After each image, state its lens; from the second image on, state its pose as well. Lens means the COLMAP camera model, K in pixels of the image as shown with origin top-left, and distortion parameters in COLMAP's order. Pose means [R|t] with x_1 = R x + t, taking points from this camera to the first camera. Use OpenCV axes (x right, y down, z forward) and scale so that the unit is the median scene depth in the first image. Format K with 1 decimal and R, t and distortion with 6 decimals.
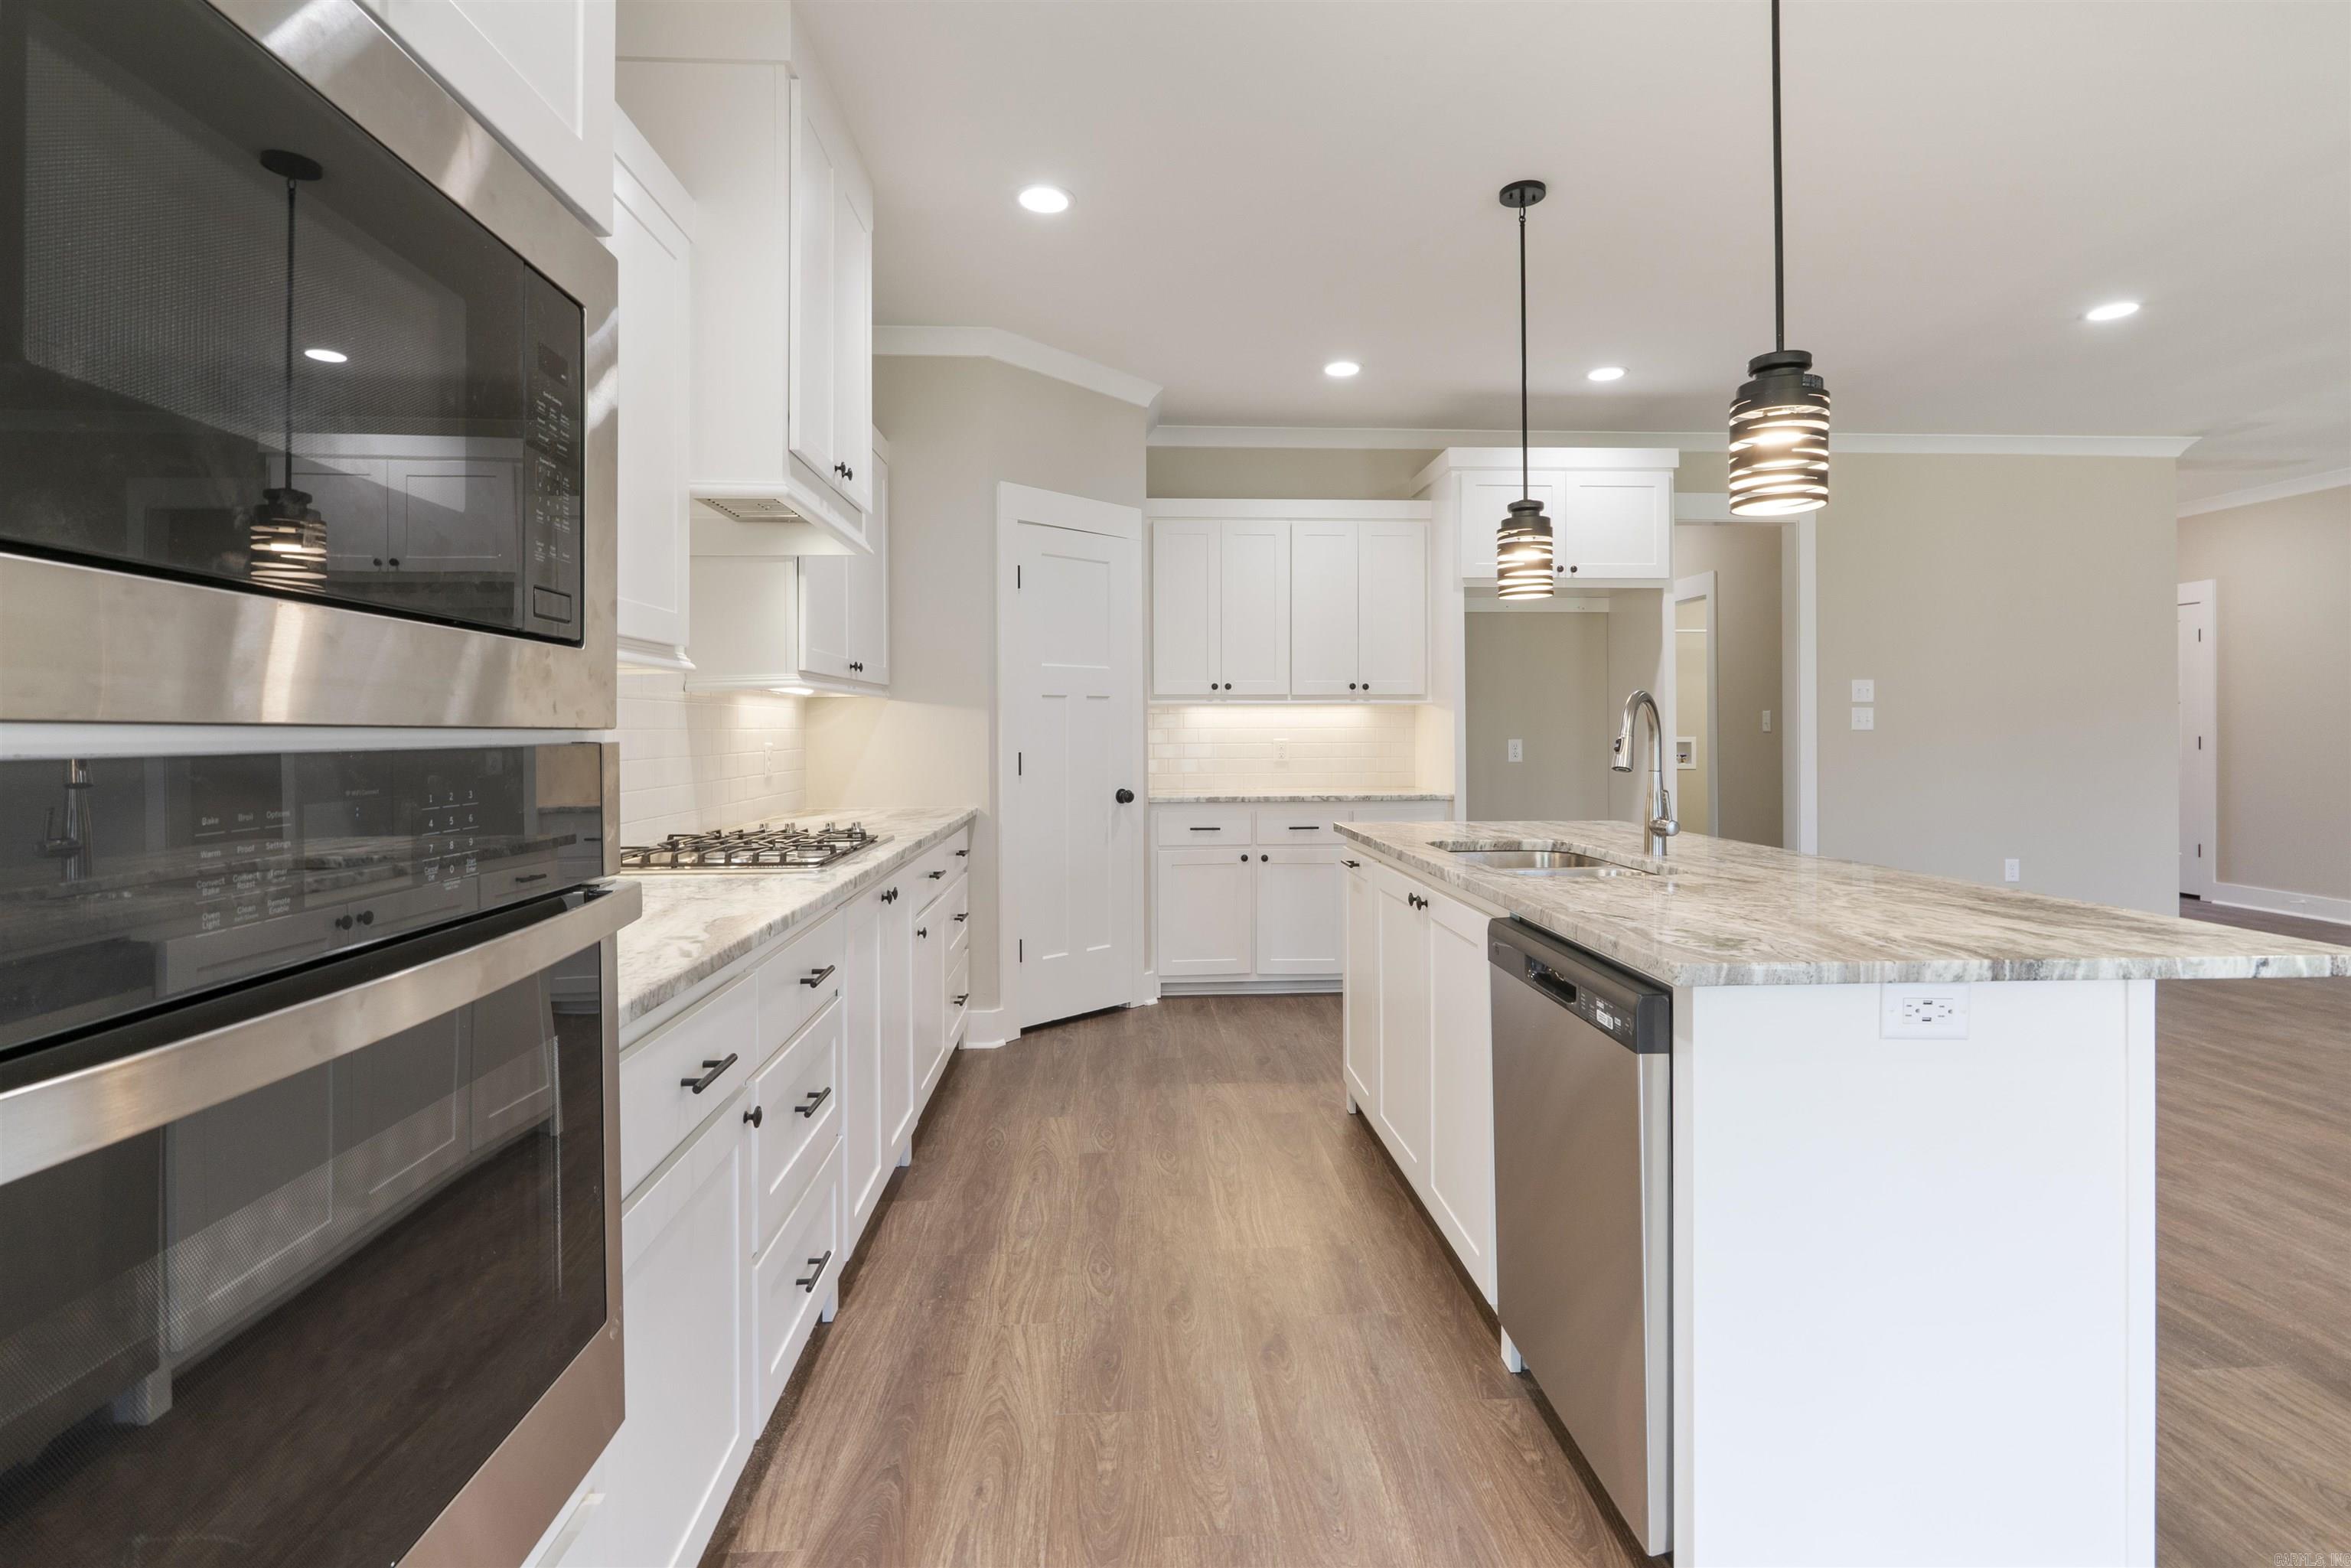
lens RADIAL K [[1084.1, 0, 1134.5], [0, 1084.1, 728.7], [0, 0, 1]] dist [-0.011292, 0.003534]
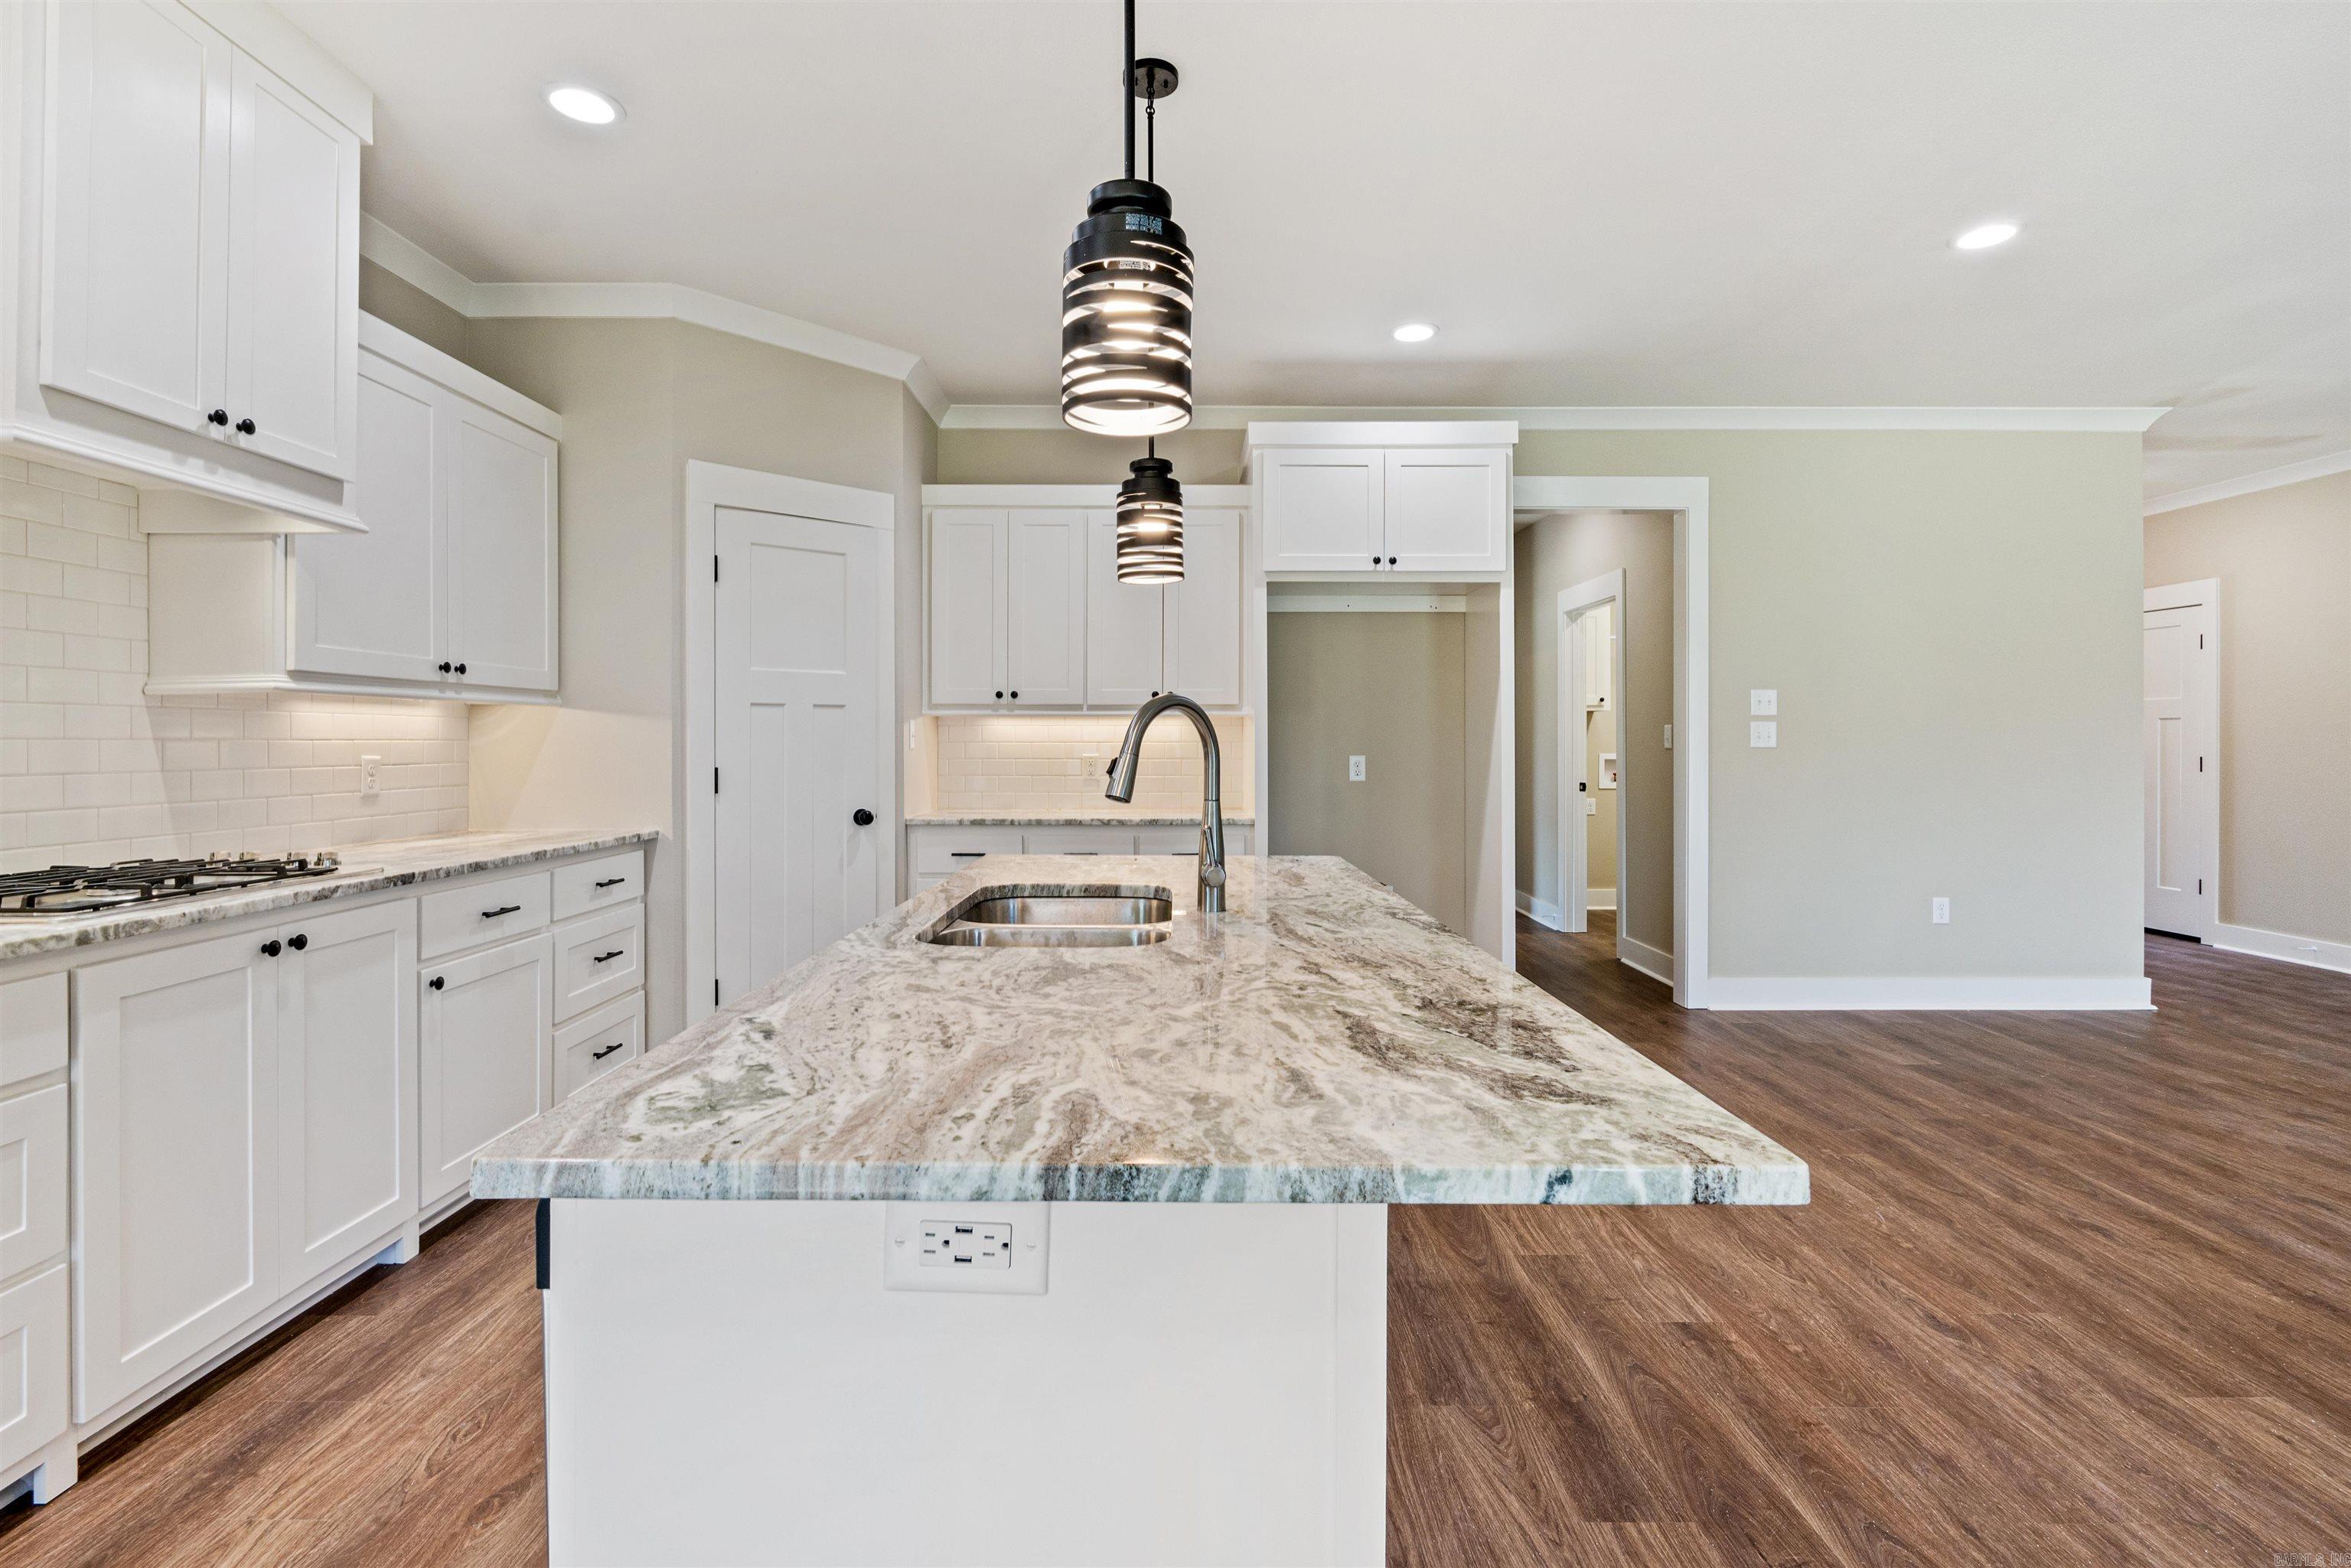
lens RADIAL K [[1084.1, 0, 1117.2], [0, 1084.1, 740.0], [0, 0, 1]] dist [-0.011292, 0.003534]
pose [[0.998728, 0.005127, -0.050156, 0.271599], [-0.005229, 0.999985, -0.001902, -0.000635], [0.050145, 0.002161, 0.998740, 0.140685]]
